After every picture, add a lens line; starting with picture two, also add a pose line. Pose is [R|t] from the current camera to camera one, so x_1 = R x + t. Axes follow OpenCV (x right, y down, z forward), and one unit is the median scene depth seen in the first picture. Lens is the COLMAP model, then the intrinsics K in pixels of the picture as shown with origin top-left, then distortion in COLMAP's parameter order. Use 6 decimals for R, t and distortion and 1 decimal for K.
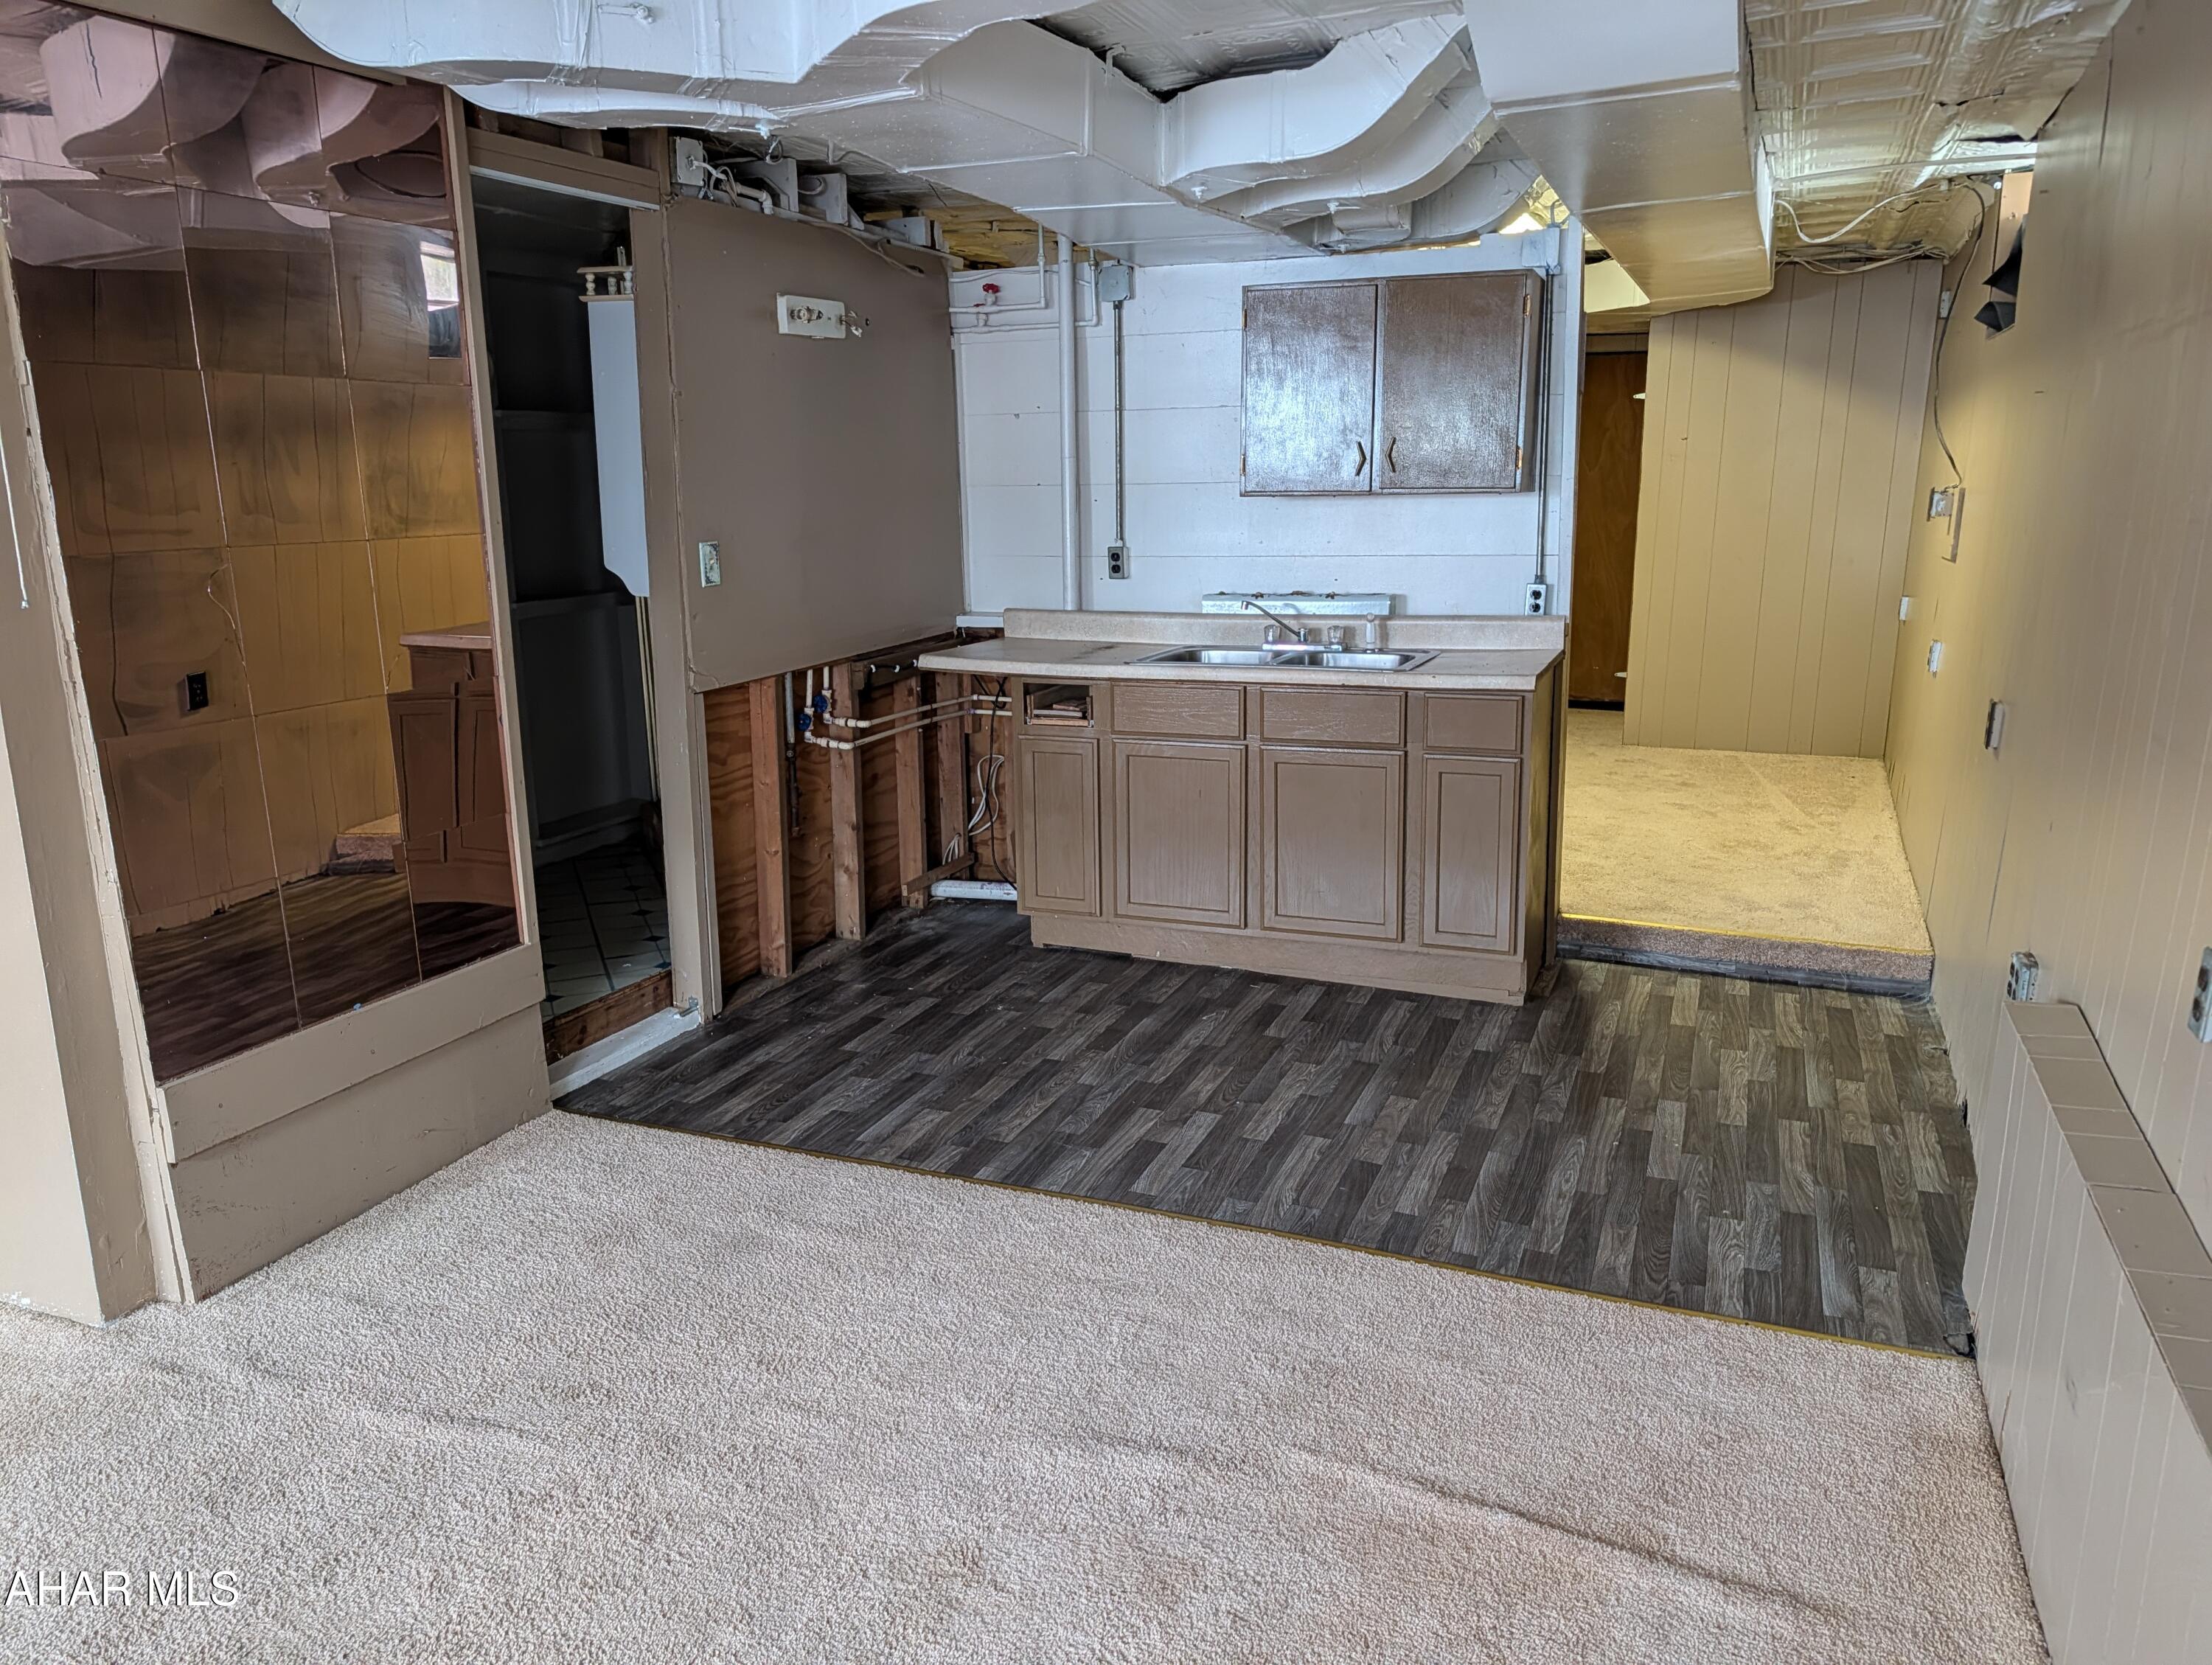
lens RADIAL K [[1570.8, 0, 1119.1], [0, 1570.8, 844.6], [0, 0, 1]] dist [0.026131, -0.018808]
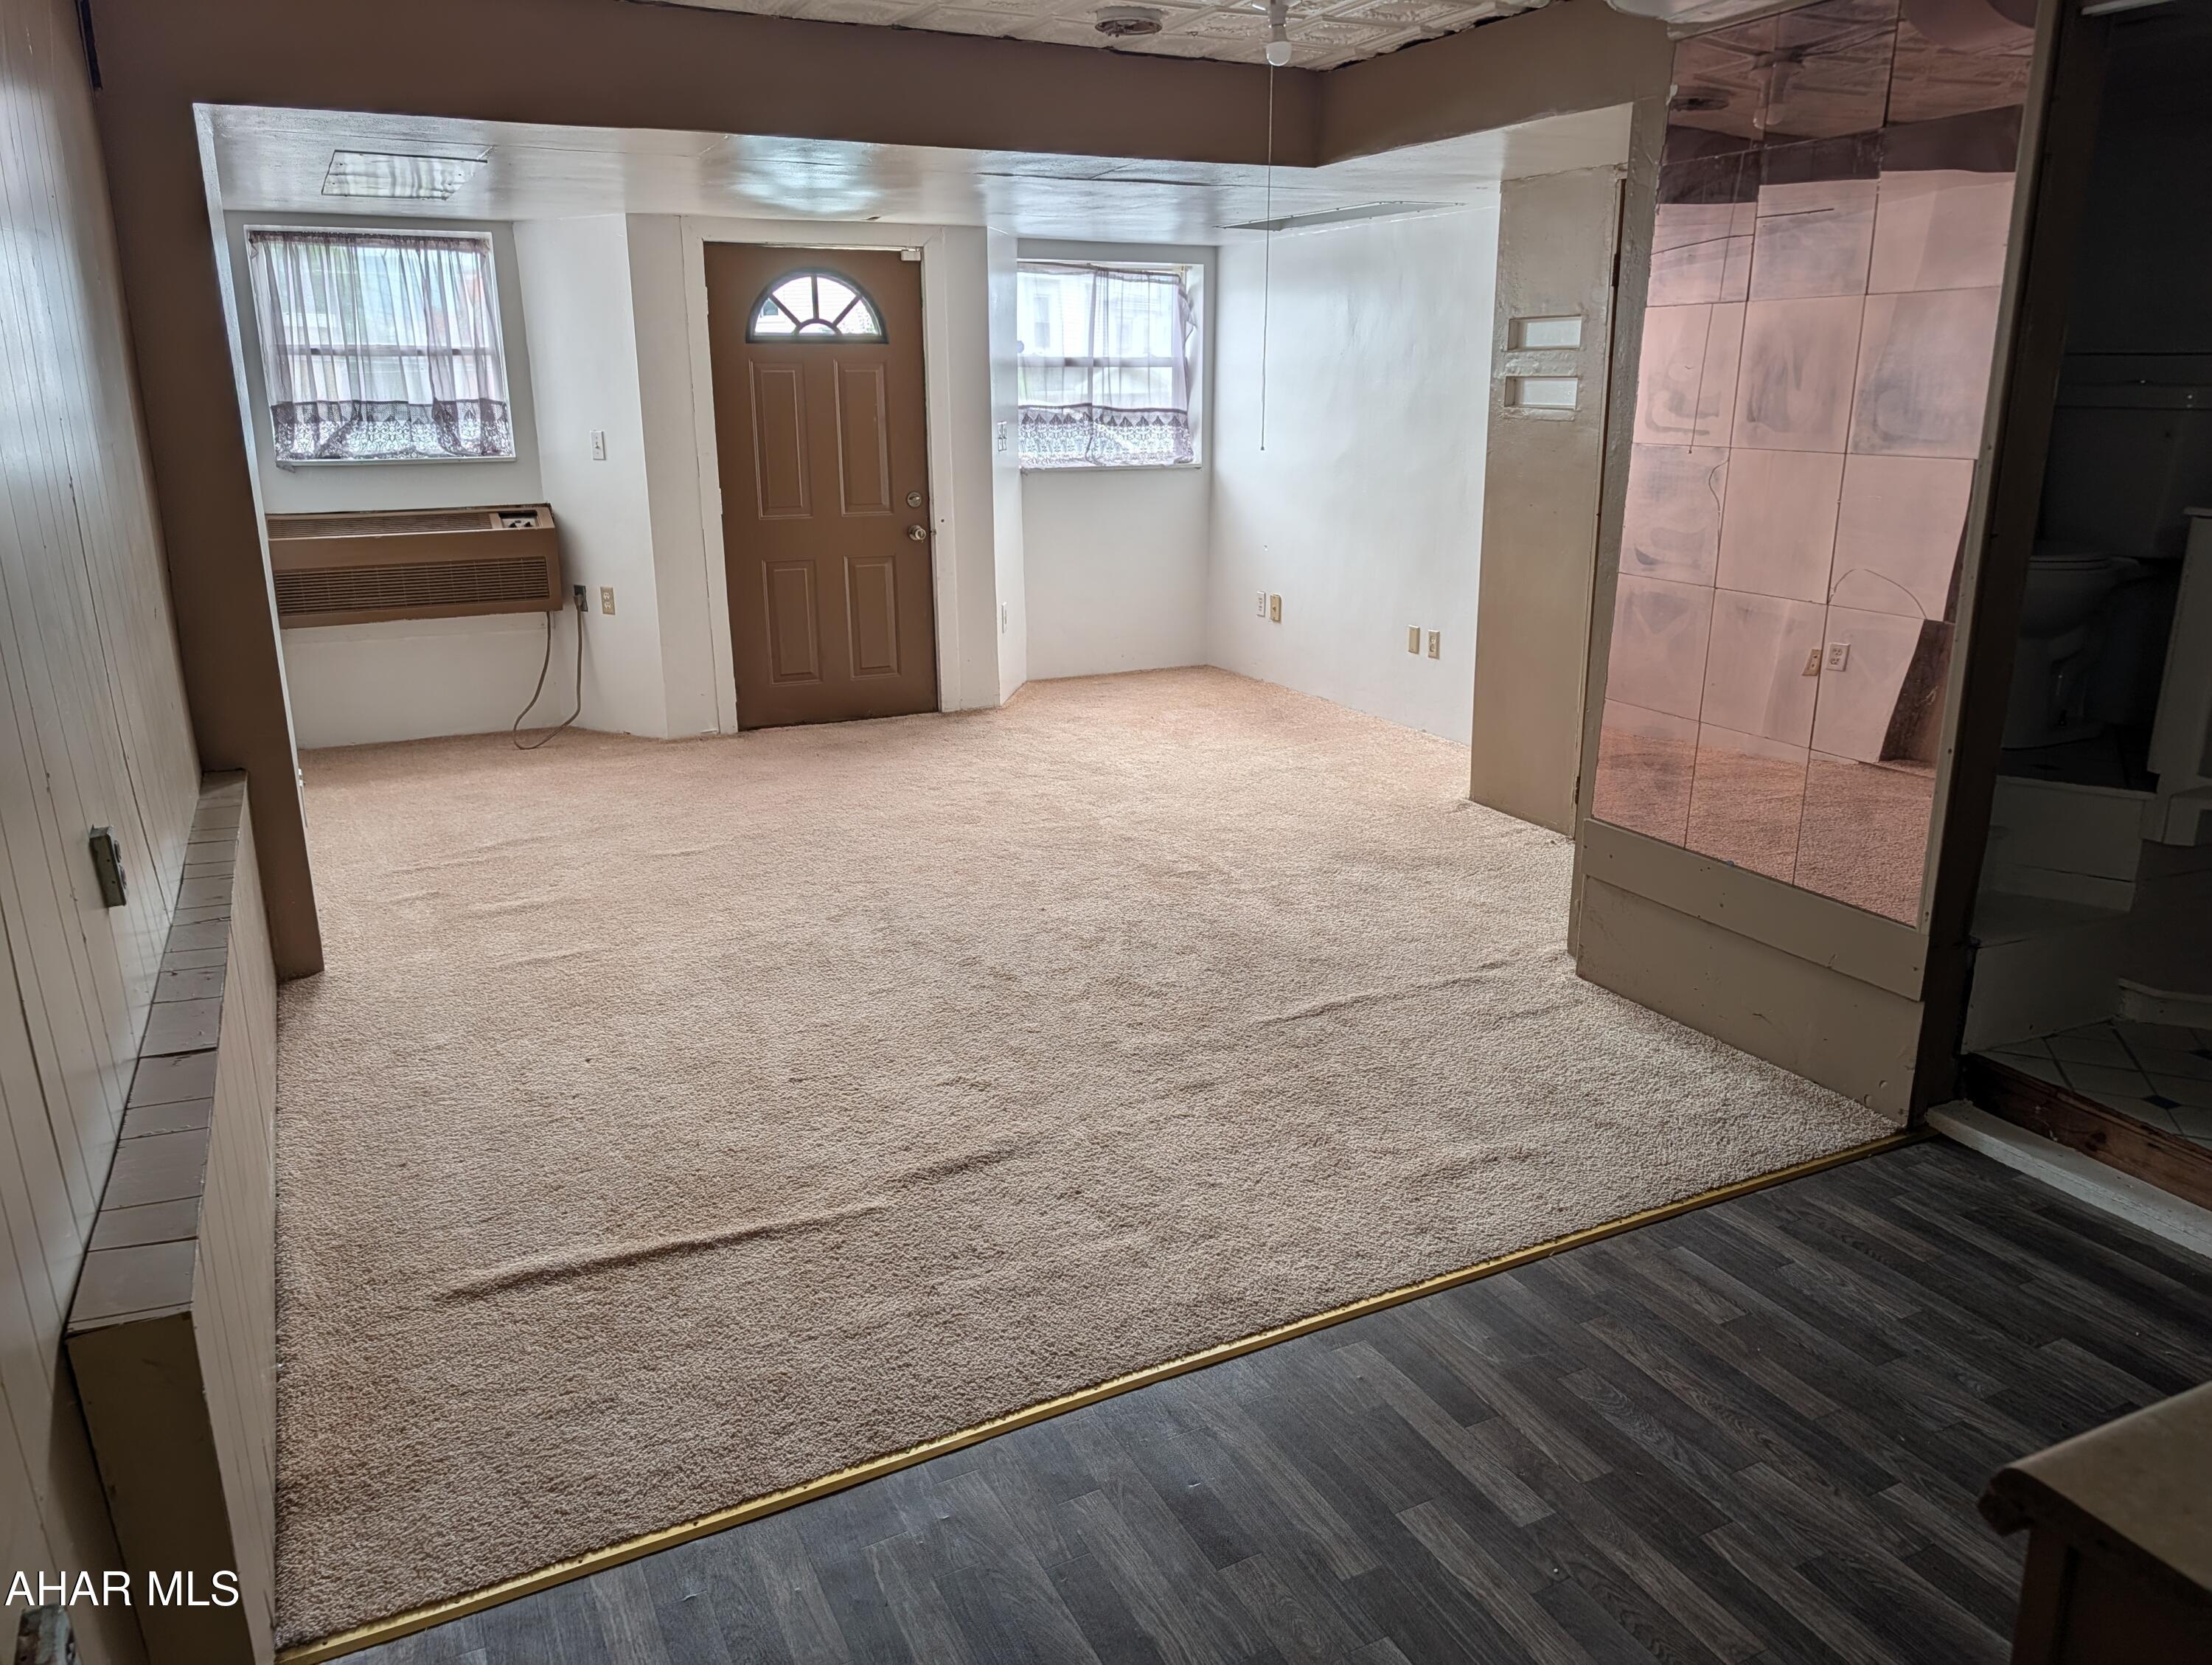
lens RADIAL K [[1570.8, 0, 1116.1], [0, 1570.8, 824.3], [0, 0, 1]] dist [0.026131, -0.018808]
pose [[-0.665919, 0.213133, -0.714931, 0.526250], [-0.168526, 0.890573, 0.422467, -0.279244], [0.726740, 0.401813, -0.557131, 1.114244]]
